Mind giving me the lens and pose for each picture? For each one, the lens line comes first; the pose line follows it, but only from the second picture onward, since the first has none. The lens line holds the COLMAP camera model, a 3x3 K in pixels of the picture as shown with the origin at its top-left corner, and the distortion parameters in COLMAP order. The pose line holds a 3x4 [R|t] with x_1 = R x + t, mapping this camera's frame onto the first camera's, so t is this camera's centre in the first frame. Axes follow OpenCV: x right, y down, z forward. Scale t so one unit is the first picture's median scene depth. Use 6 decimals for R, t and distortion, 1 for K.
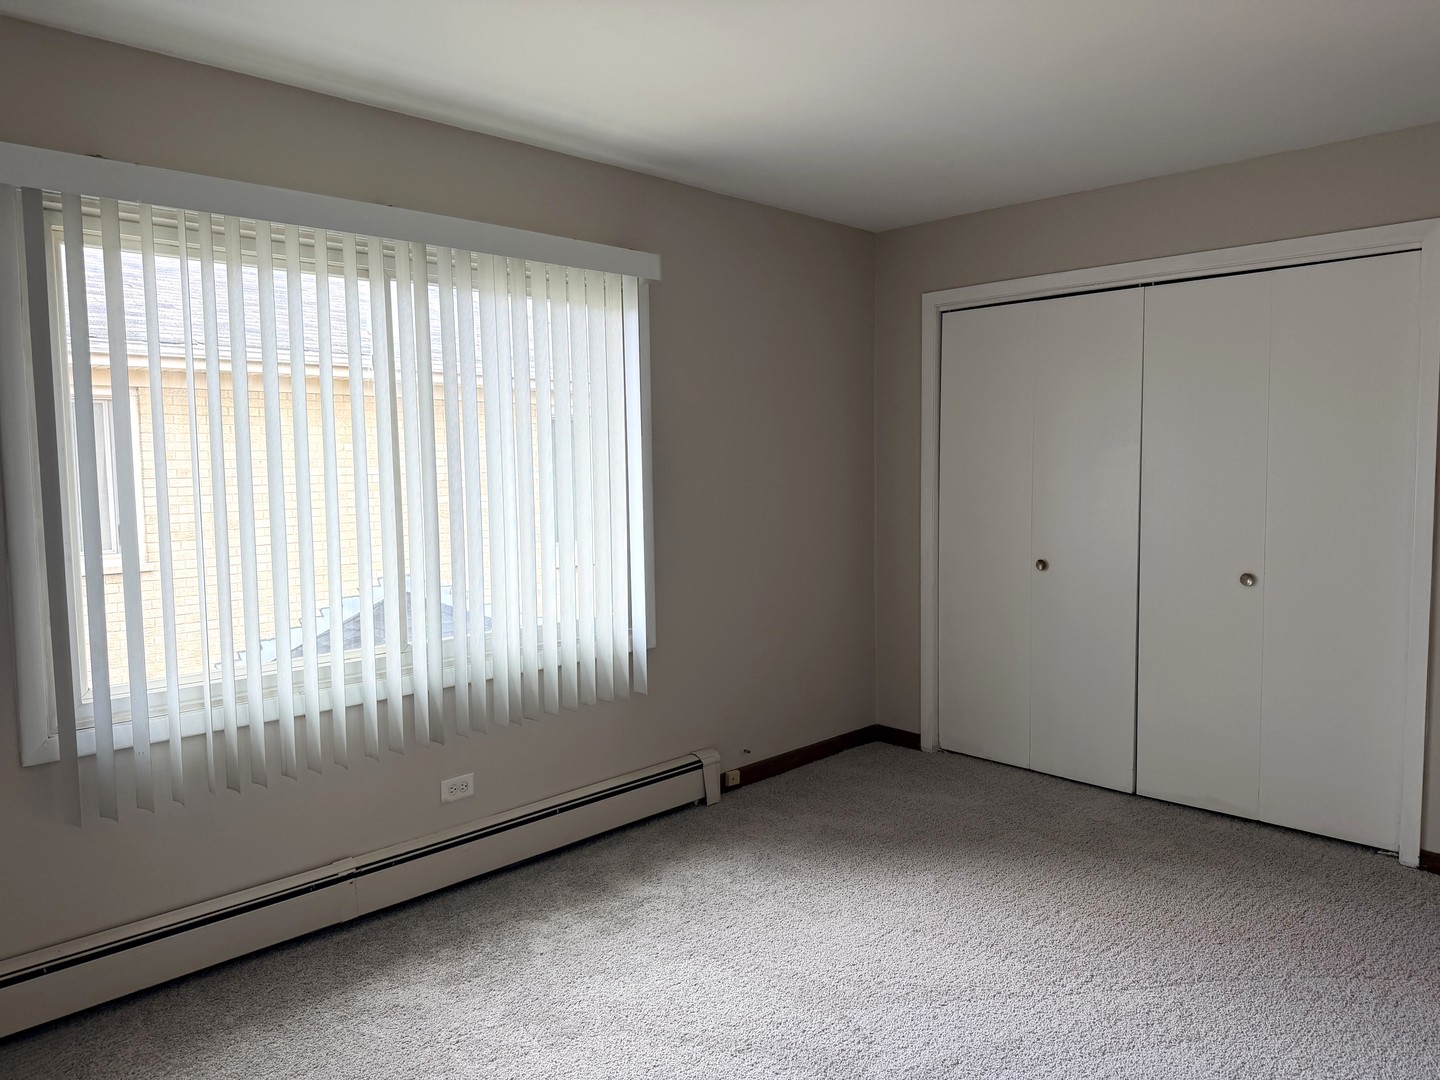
lens RADIAL K [[1005.9, 0, 738.7], [0, 1005.9, 533.2], [0, 0, 1]] dist [0.040299, -0.053570]
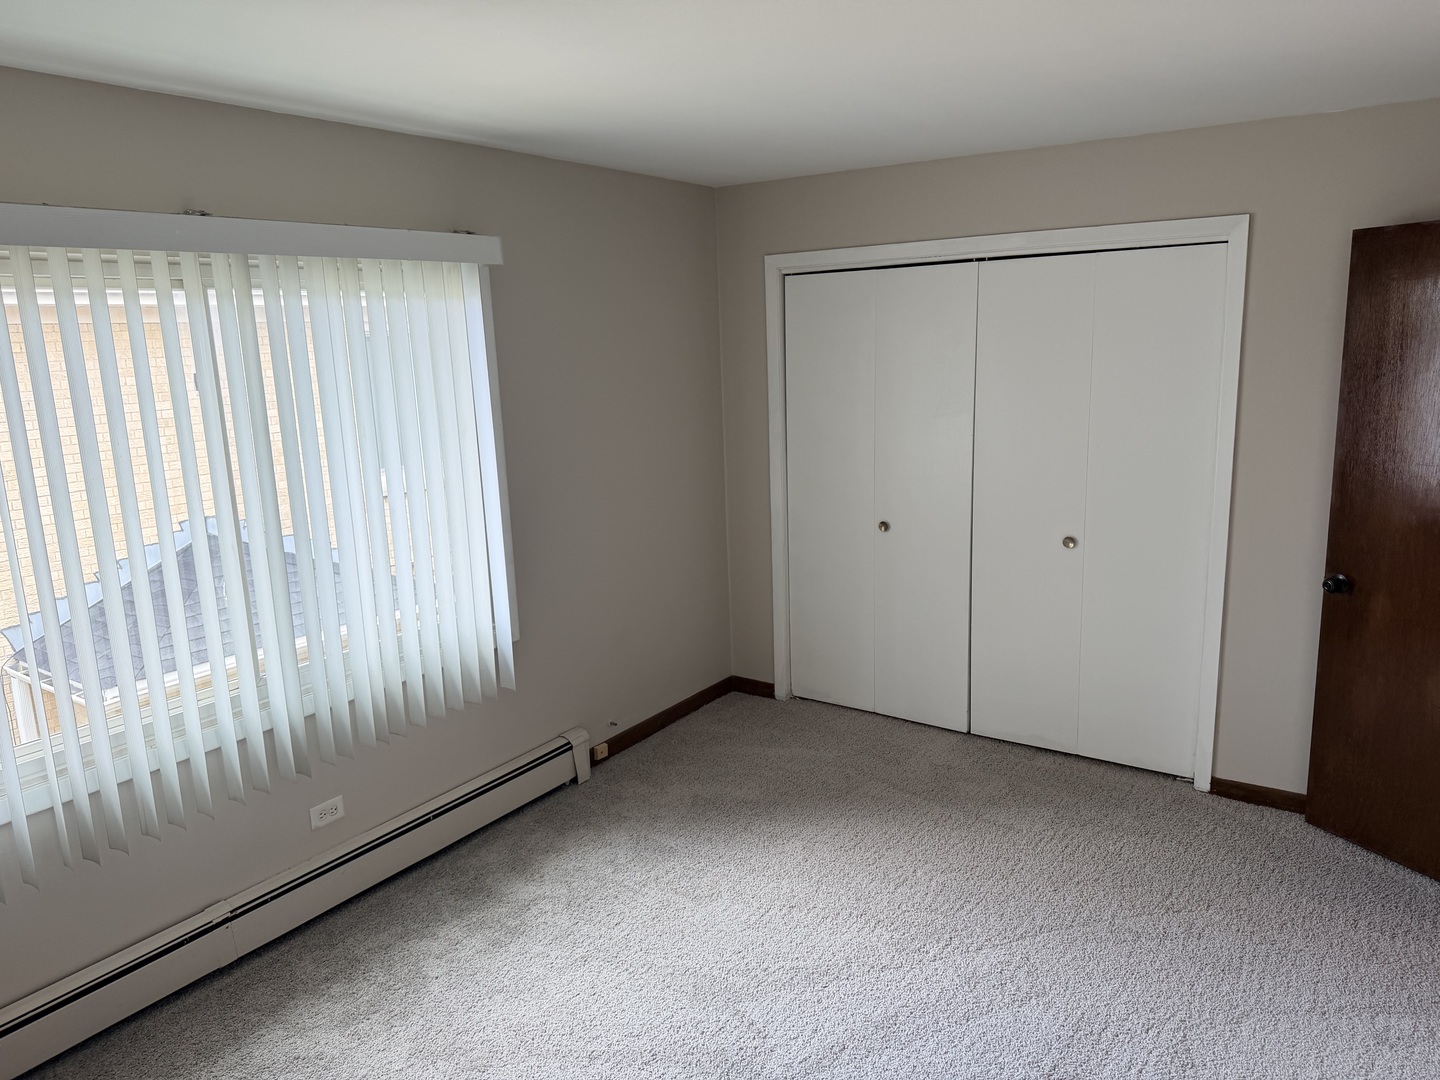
lens RADIAL K [[1005.9, 0, 738.7], [0, 1005.9, 533.2], [0, 0, 1]] dist [0.040299, -0.053570]
pose [[0.983498, -0.052500, 0.173136, -0.043920], [0.031559, 0.992083, 0.121556, -0.128166], [-0.178147, -0.114086, 0.977368, 0.000442]]
